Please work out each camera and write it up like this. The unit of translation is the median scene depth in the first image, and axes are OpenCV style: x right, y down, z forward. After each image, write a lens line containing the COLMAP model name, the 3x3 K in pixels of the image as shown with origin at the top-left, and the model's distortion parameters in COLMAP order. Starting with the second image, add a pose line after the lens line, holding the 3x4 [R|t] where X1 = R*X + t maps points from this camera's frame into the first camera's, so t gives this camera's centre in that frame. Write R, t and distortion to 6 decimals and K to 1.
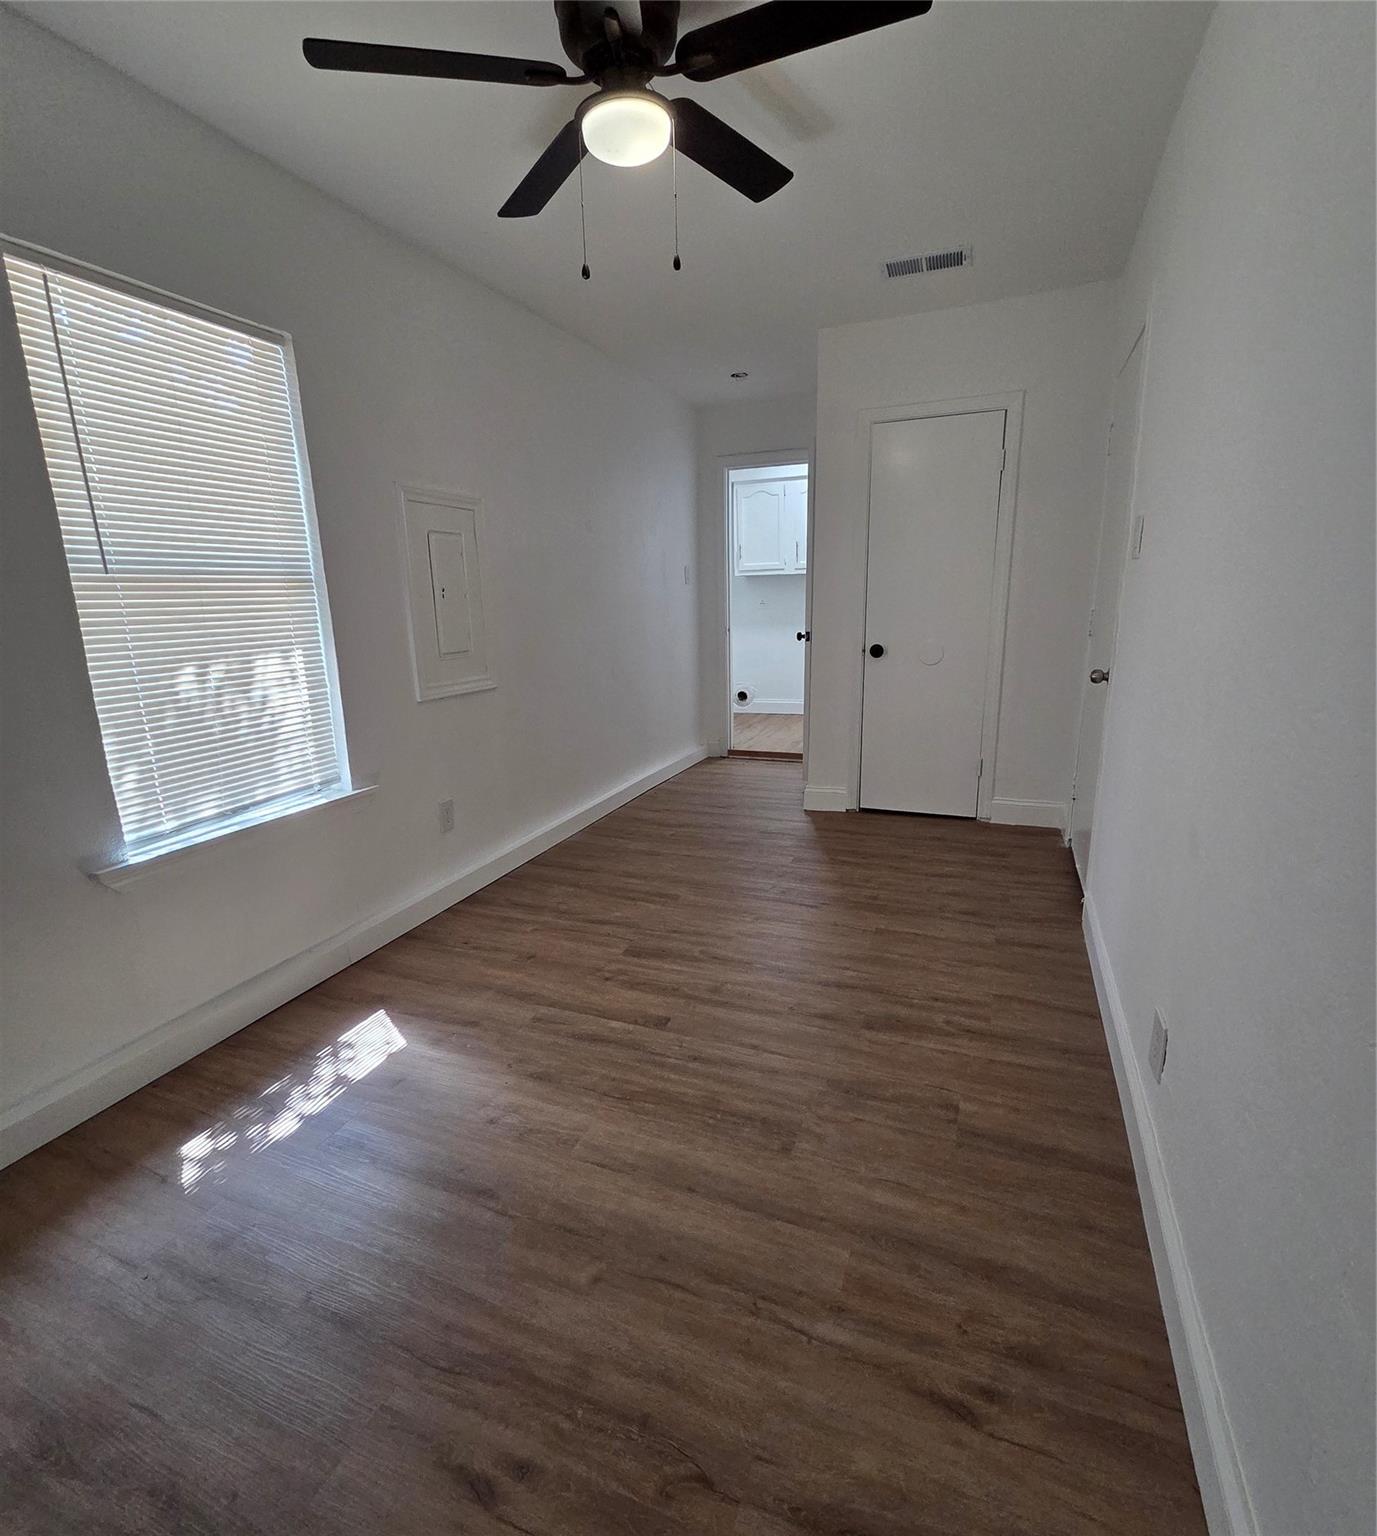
lens RADIAL K [[751.6, 0, 679.3], [0, 751.6, 774.6], [0, 0, 1]] dist [0.000988, 0.000054]
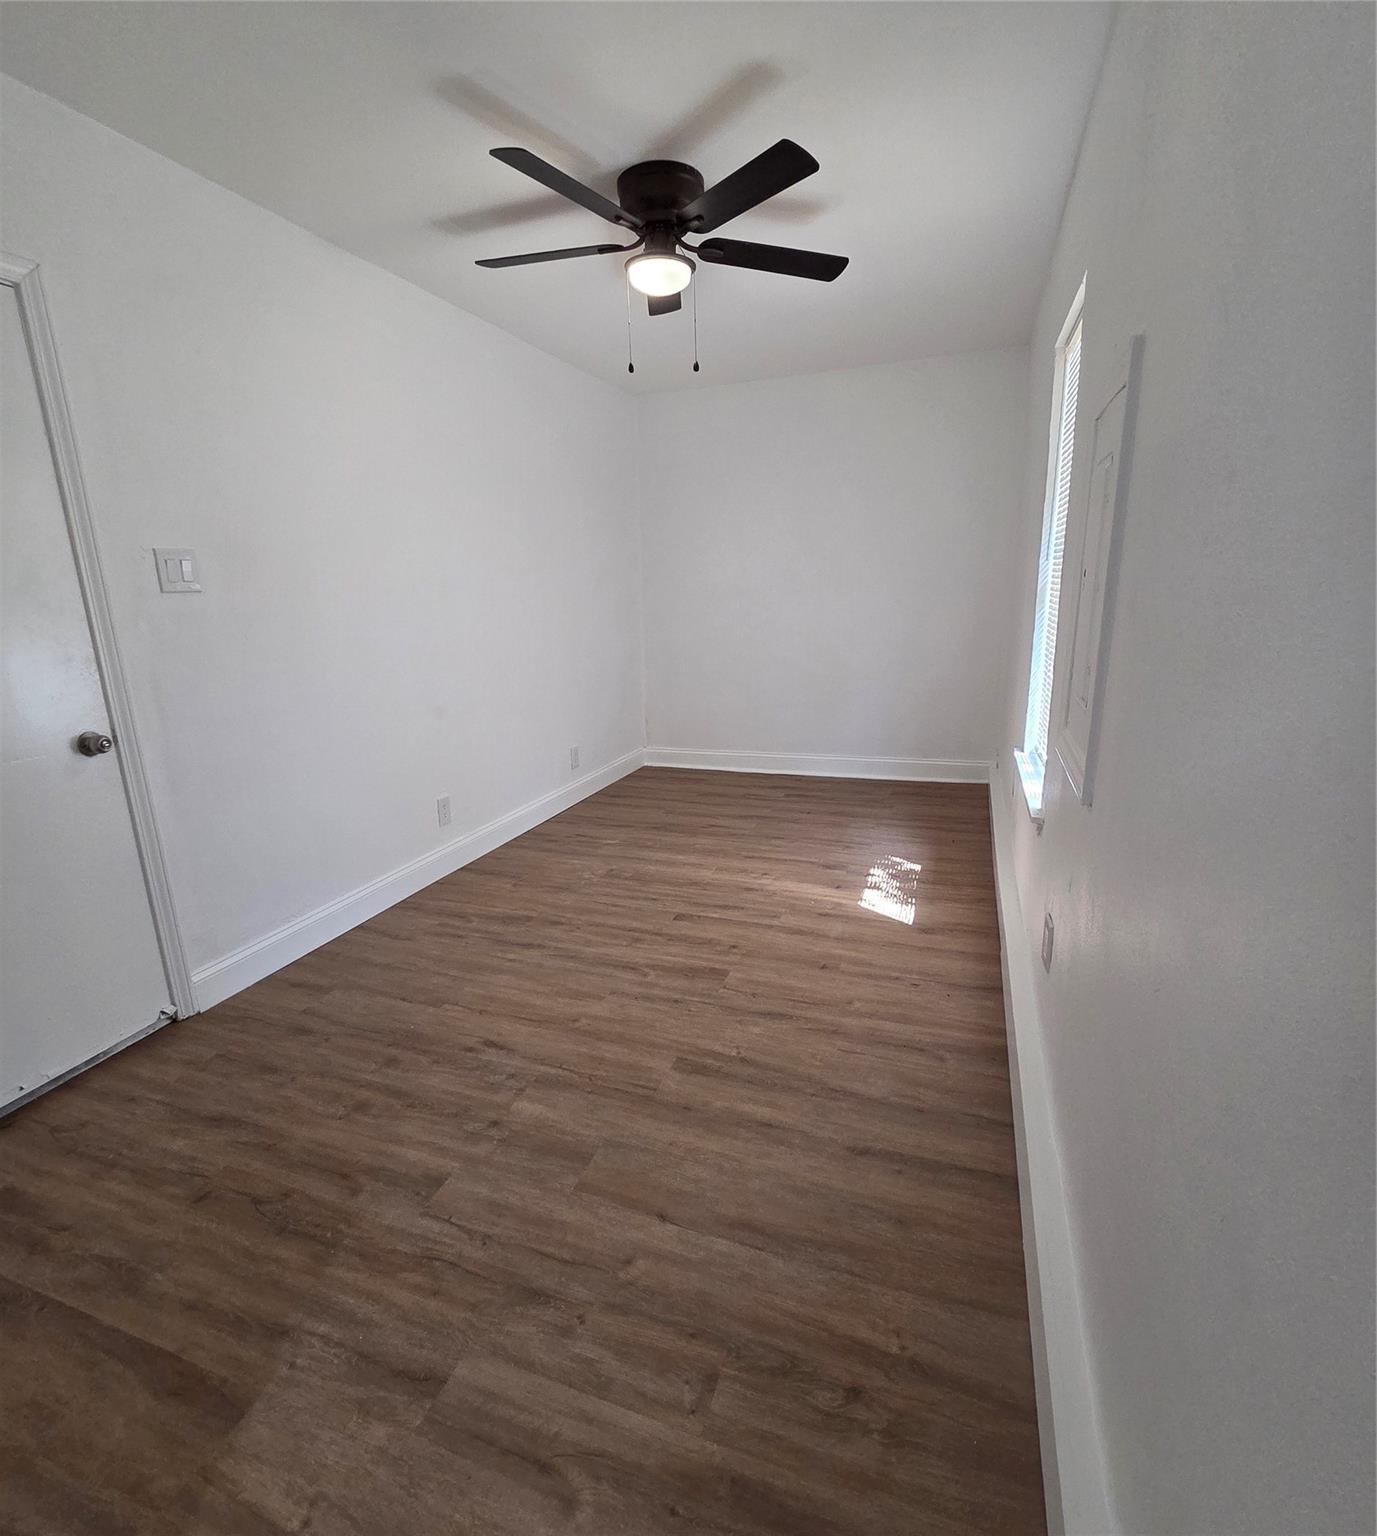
lens RADIAL K [[751.6, 0, 679.3], [0, 751.6, 774.6], [0, 0, 1]] dist [0.000988, 0.000054]
pose [[-0.997553, 0.065075, -0.025565, -0.004787], [0.045723, 0.883813, 0.465600, -0.481708], [0.052894, 0.463292, -0.884626, 1.922918]]
